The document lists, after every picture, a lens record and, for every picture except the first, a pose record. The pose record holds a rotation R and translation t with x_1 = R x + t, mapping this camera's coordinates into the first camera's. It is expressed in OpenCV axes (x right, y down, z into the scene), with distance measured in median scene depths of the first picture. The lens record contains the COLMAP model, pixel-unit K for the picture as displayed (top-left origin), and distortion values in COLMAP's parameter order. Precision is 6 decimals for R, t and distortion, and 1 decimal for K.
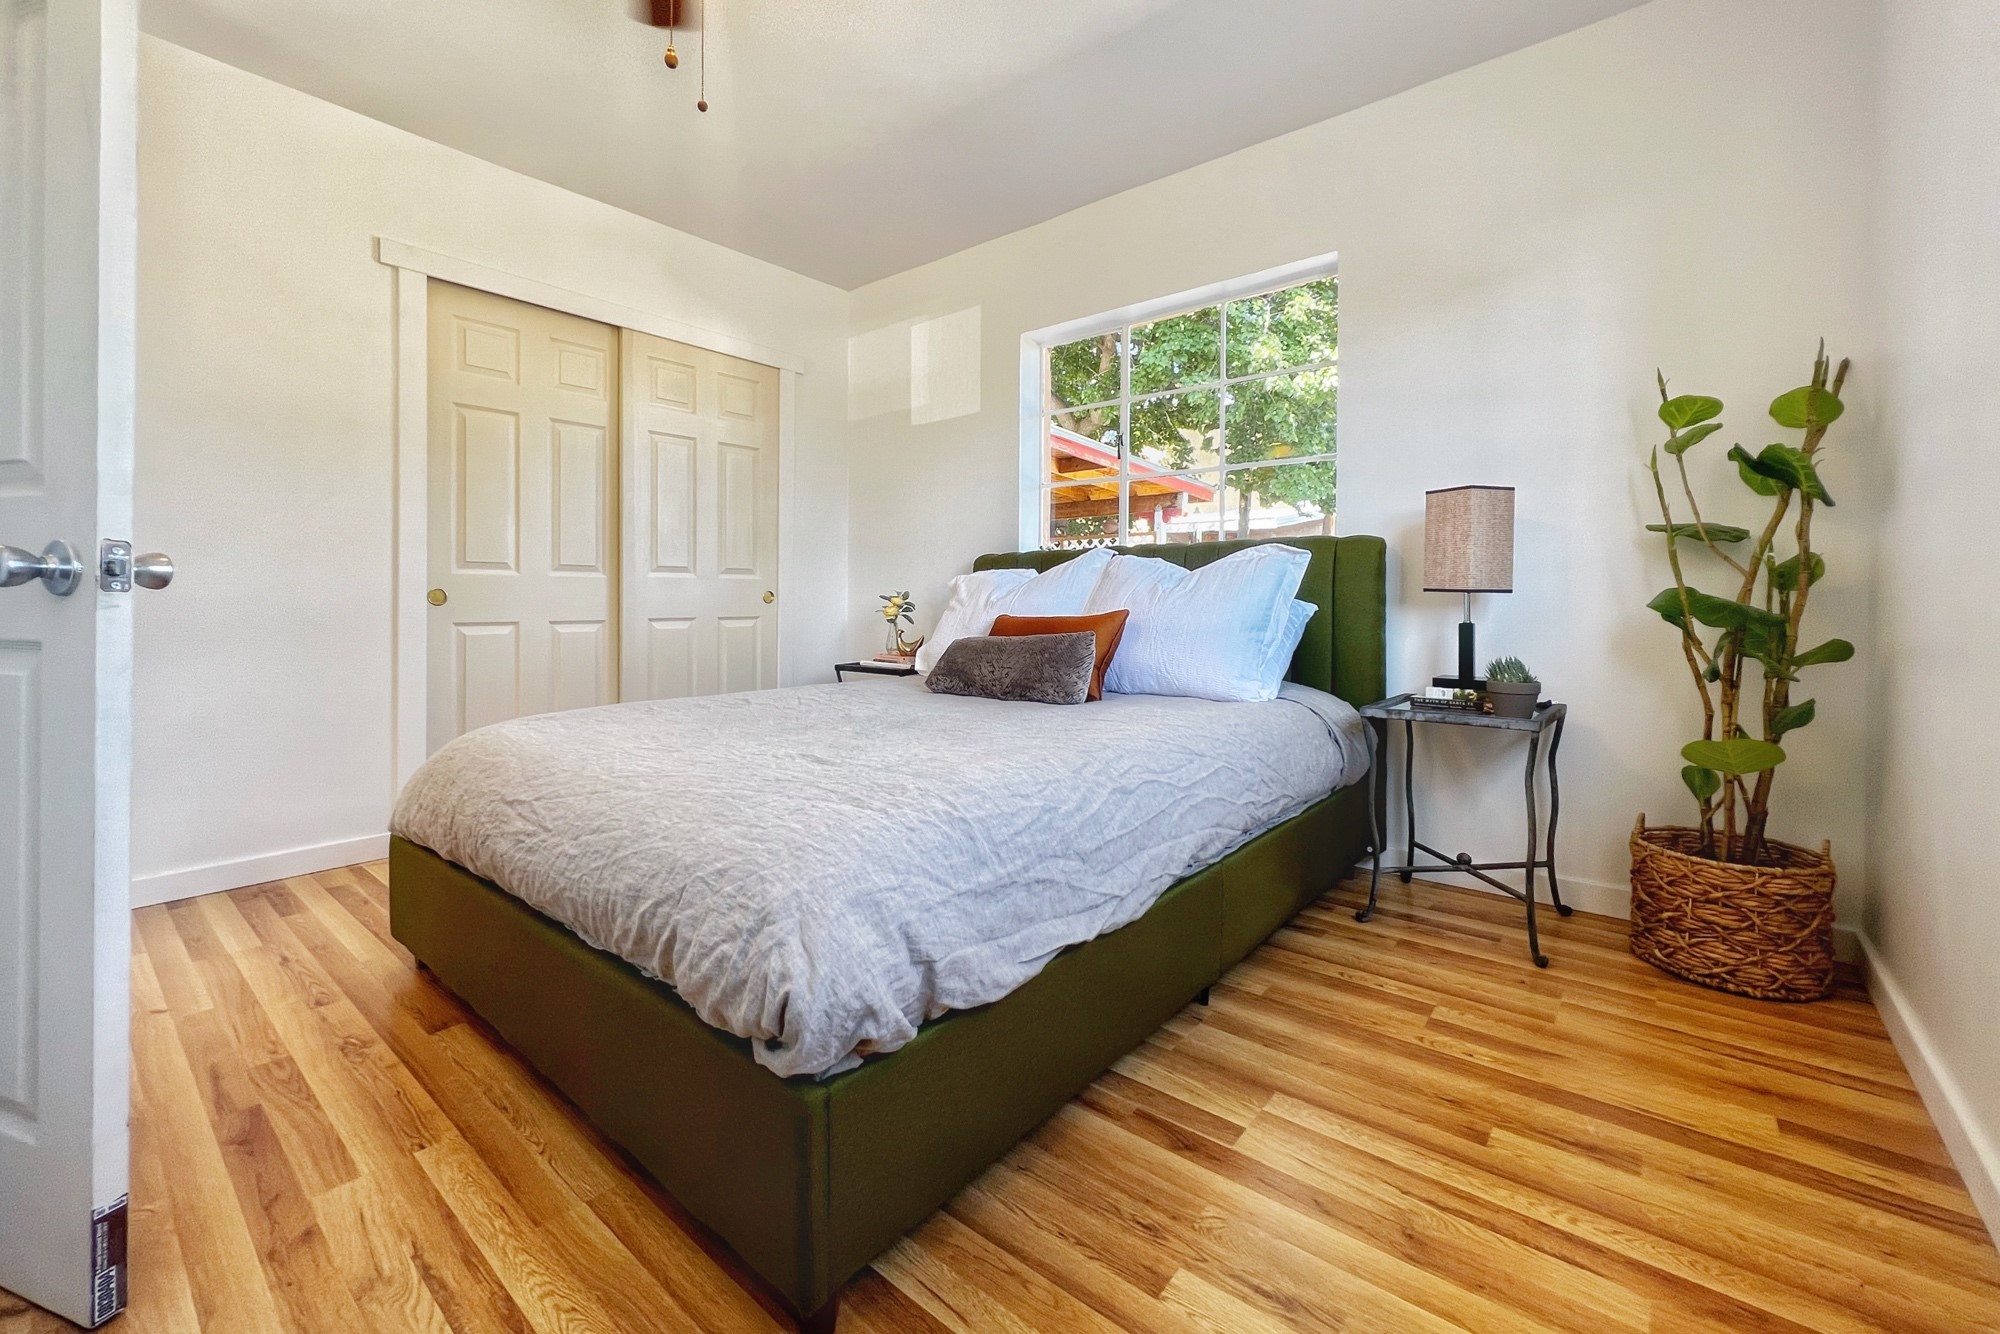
lens RADIAL K [[818.3, 0, 992.4], [0, 818.3, 592.3], [0, 0, 1]] dist [-0.002391, 0.000650]
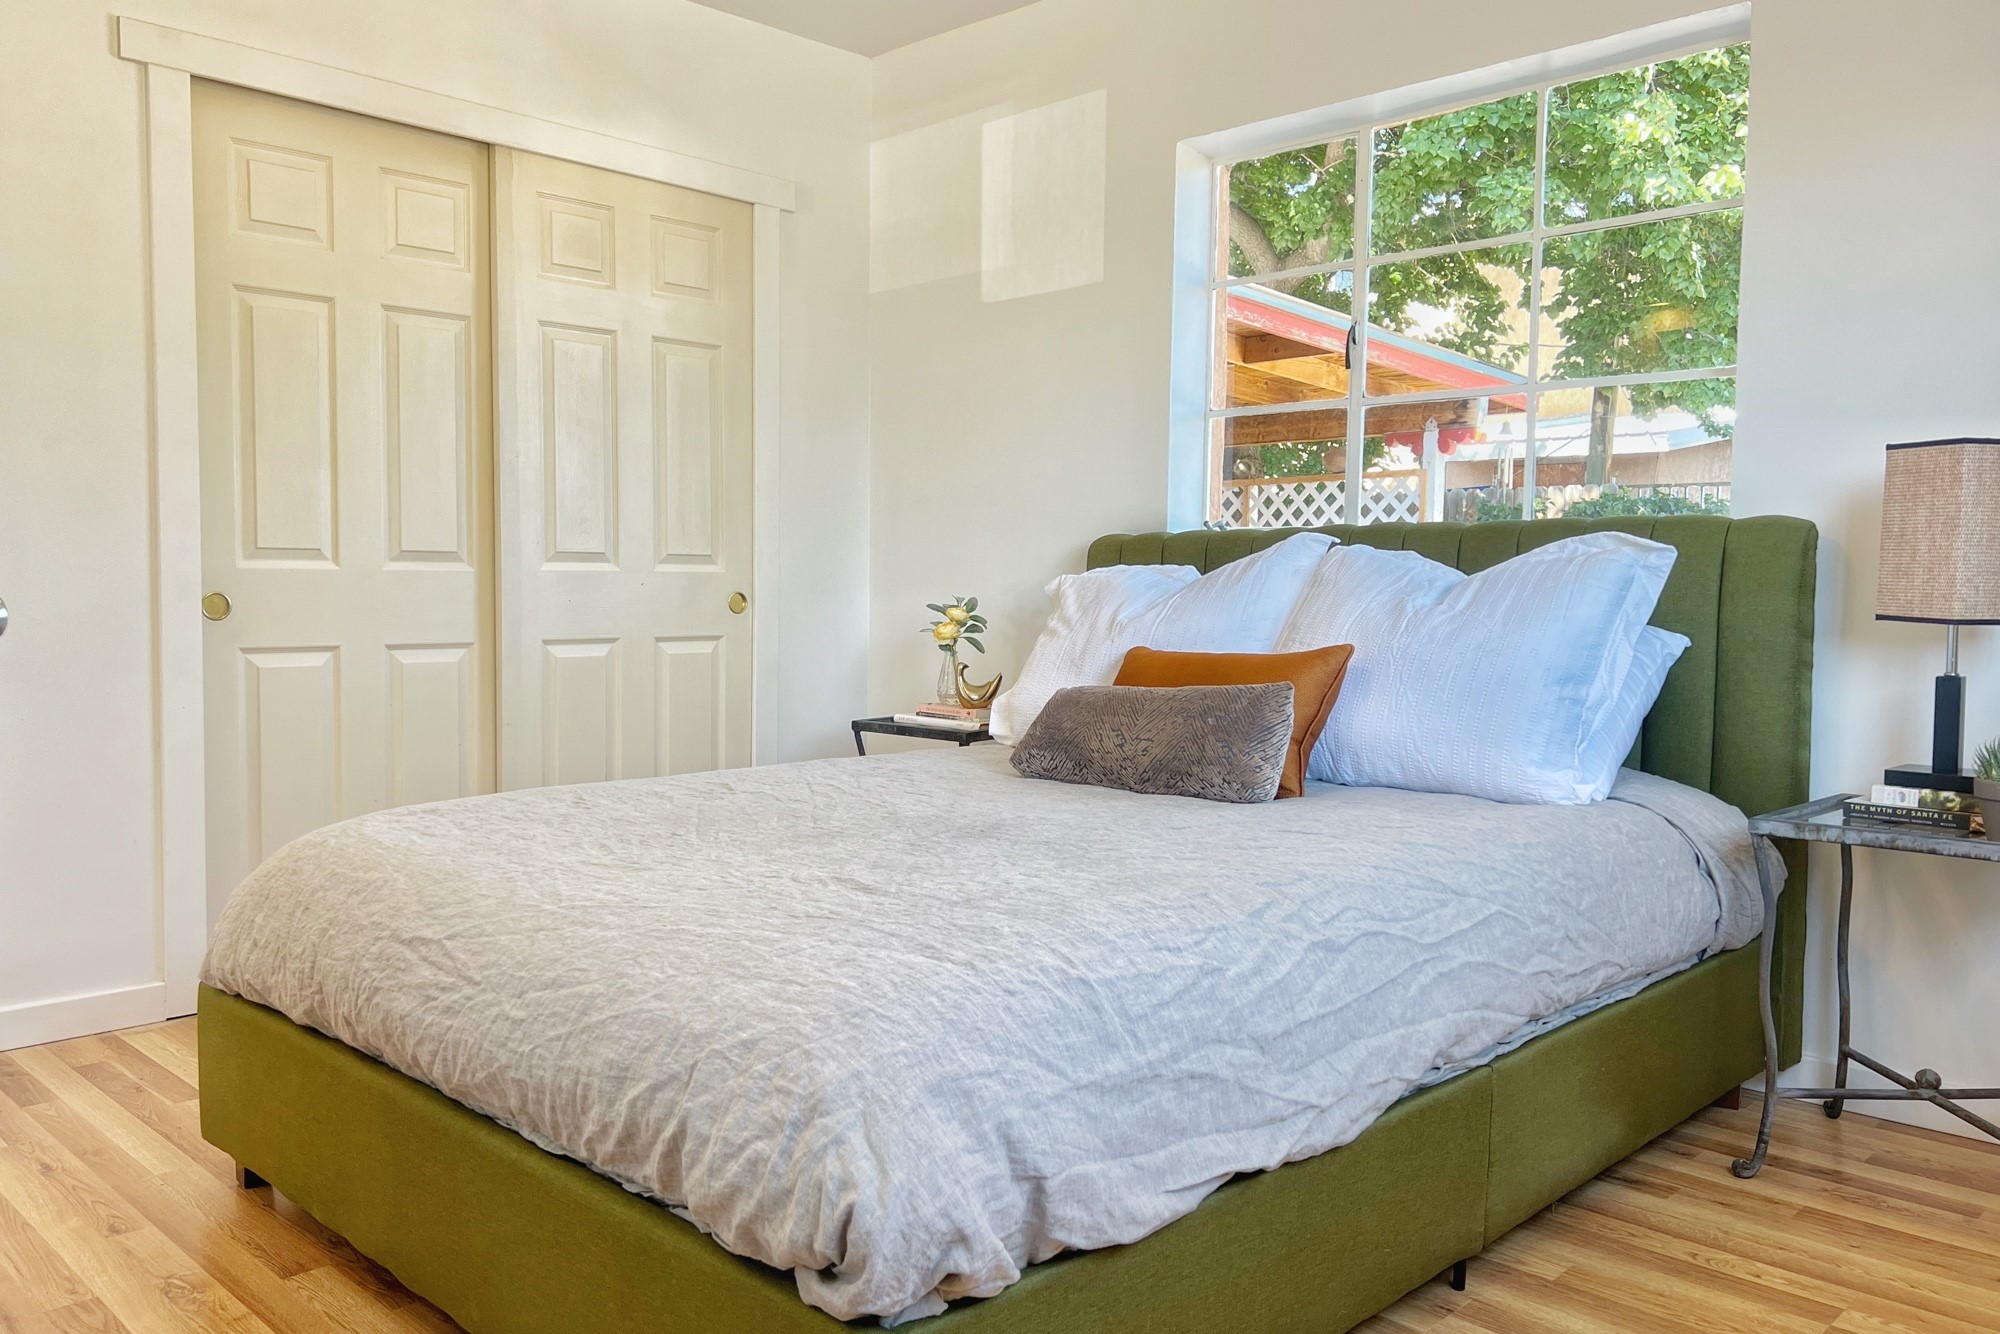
lens RADIAL K [[1513.7, 0, 1003.7], [0, 1513.7, 650.1], [0, 0, 1]] dist [0.059379, -0.072370]
pose [[0.997287, 0.012291, -0.072582, -0.006616], [-0.008577, 0.998648, 0.051271, -0.030429], [0.073114, -0.050510, 0.996044, -0.122365]]
